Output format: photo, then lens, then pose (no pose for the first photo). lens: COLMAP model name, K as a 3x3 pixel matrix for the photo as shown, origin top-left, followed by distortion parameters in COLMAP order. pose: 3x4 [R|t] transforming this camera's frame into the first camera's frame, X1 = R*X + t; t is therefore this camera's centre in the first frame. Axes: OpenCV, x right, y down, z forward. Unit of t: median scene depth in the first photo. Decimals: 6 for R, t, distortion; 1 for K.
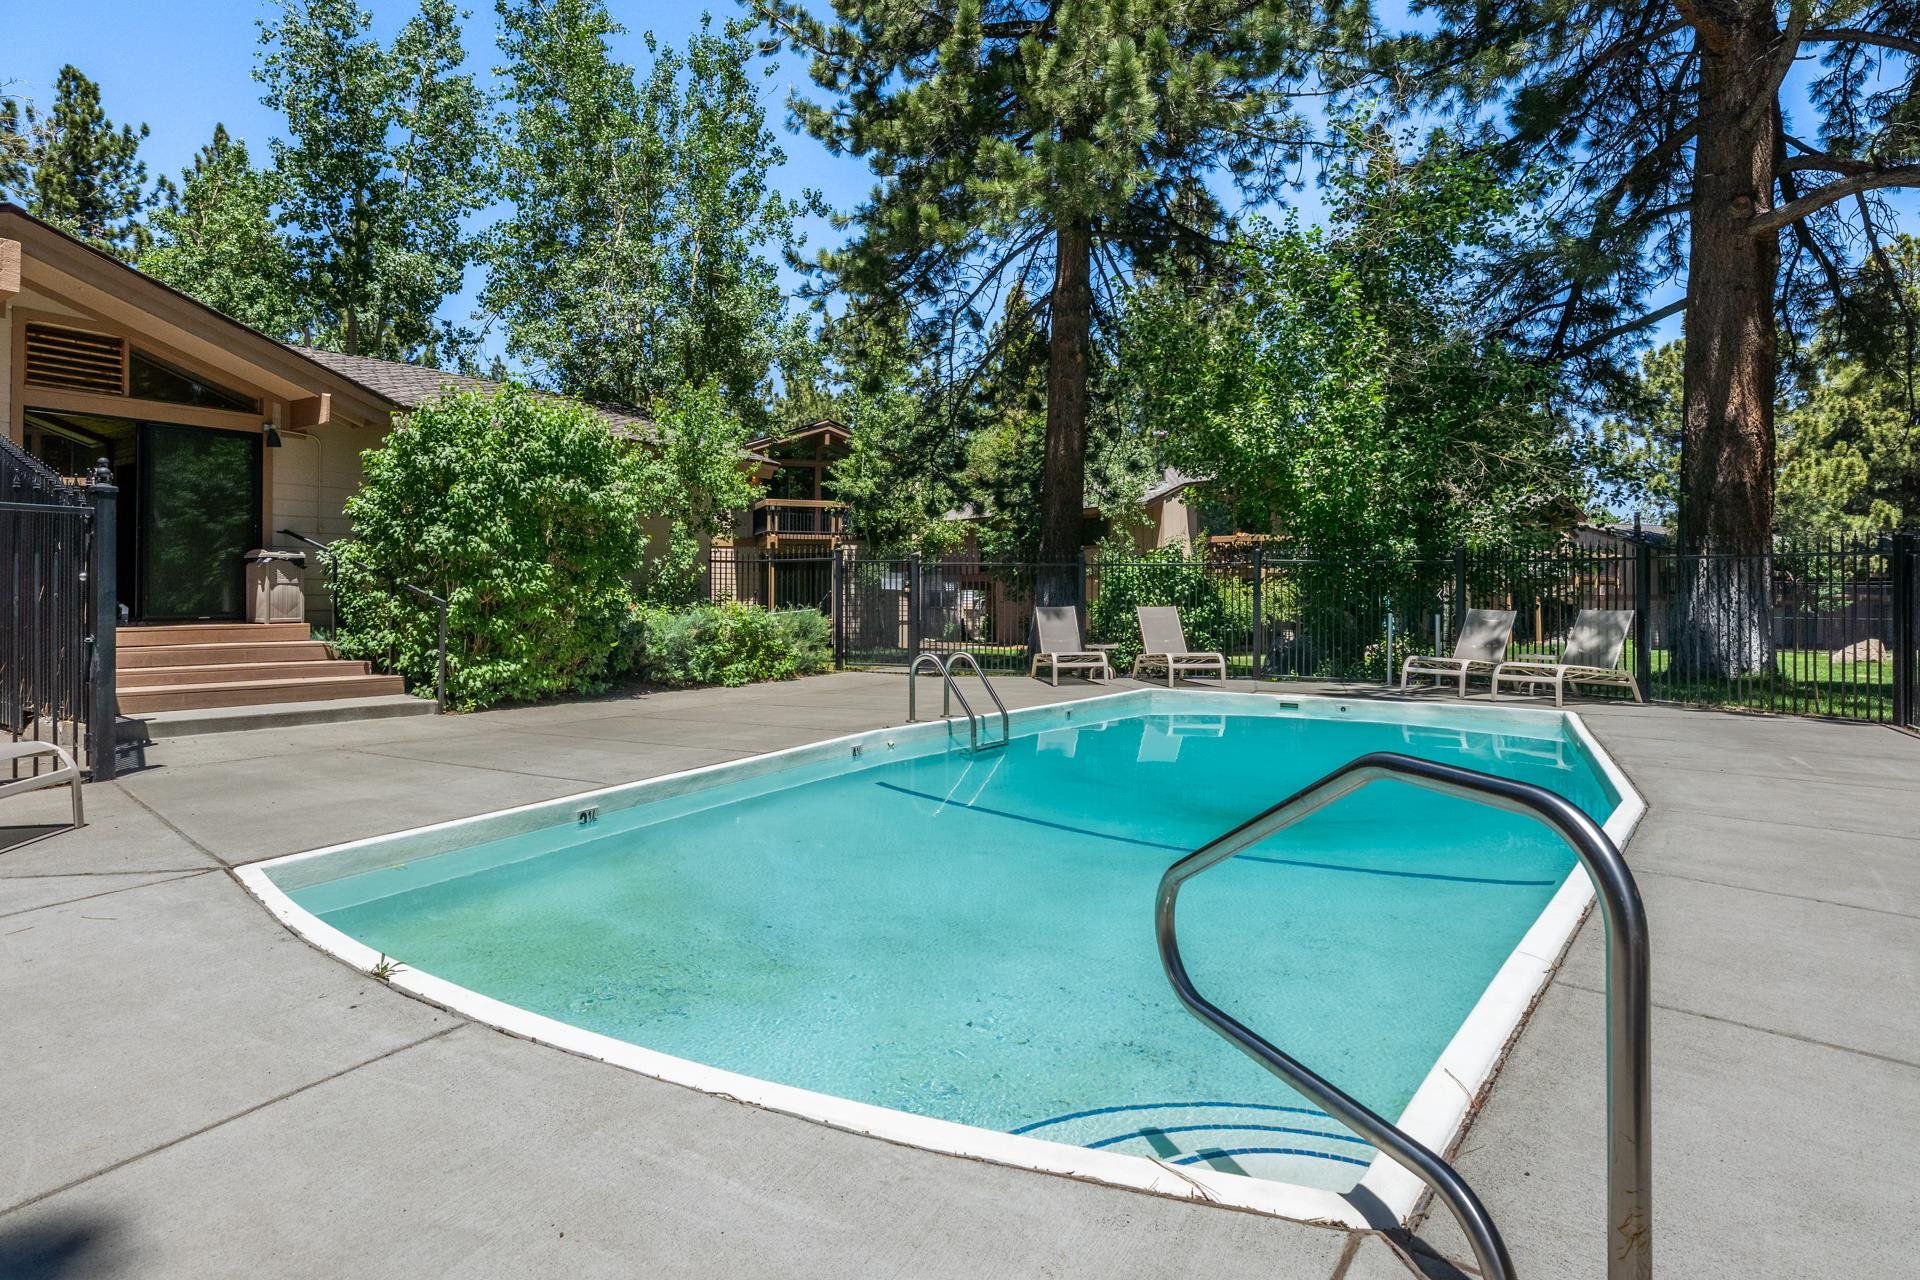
lens RADIAL K [[1027.2, 0, 915.3], [0, 1027.2, 582.9], [0, 0, 1]] dist [0.000606, -0.000085]
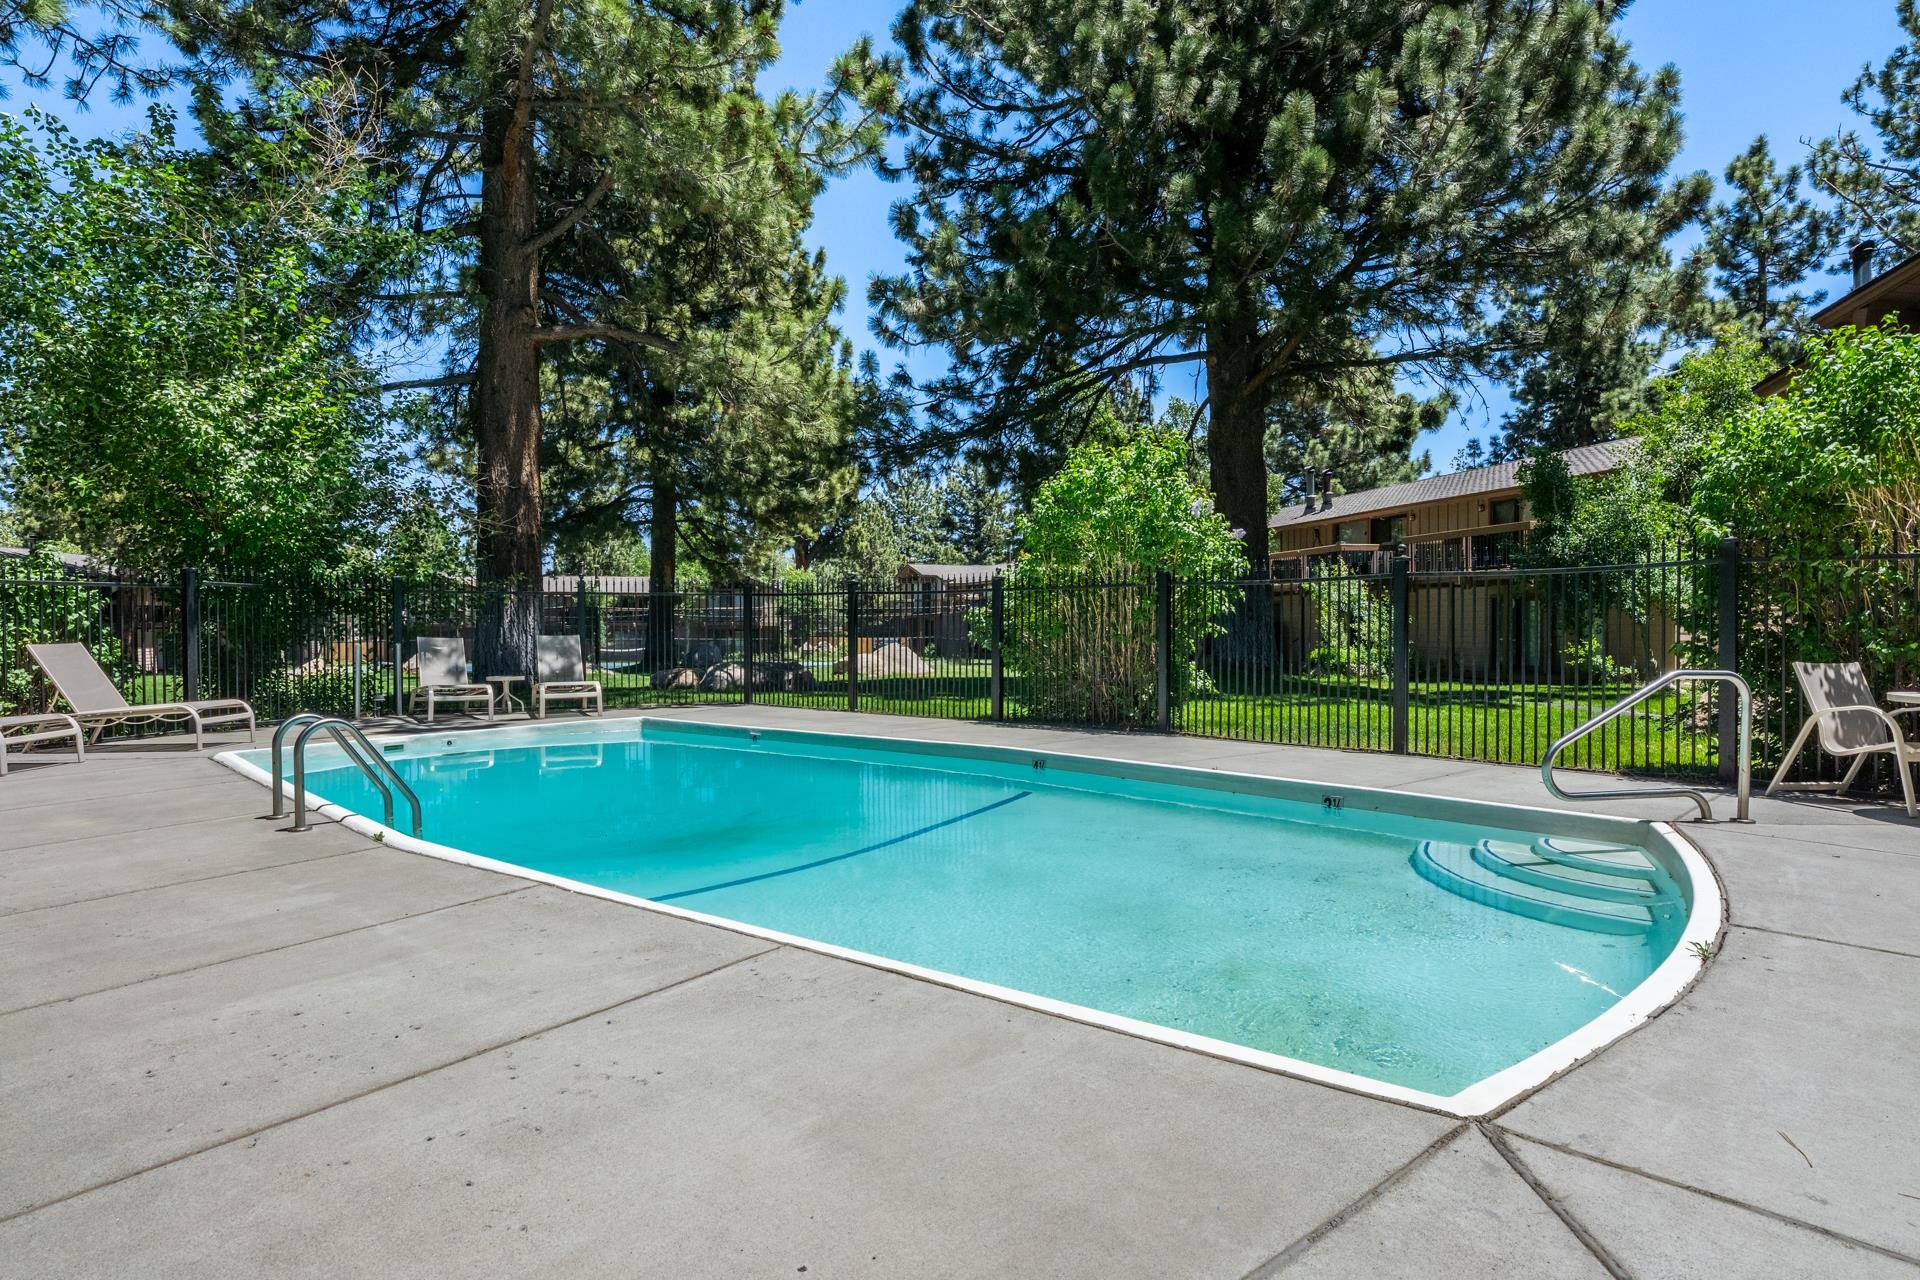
lens RADIAL K [[1027.2, 0, 915.3], [0, 1027.2, 582.9], [0, 0, 1]] dist [0.000606, -0.000085]
pose [[0.120563, 0.042535, 0.991794, -0.443232], [0.001087, 0.999075, -0.042980, 0.017540], [-0.992705, 0.006259, 0.120405, 0.449008]]
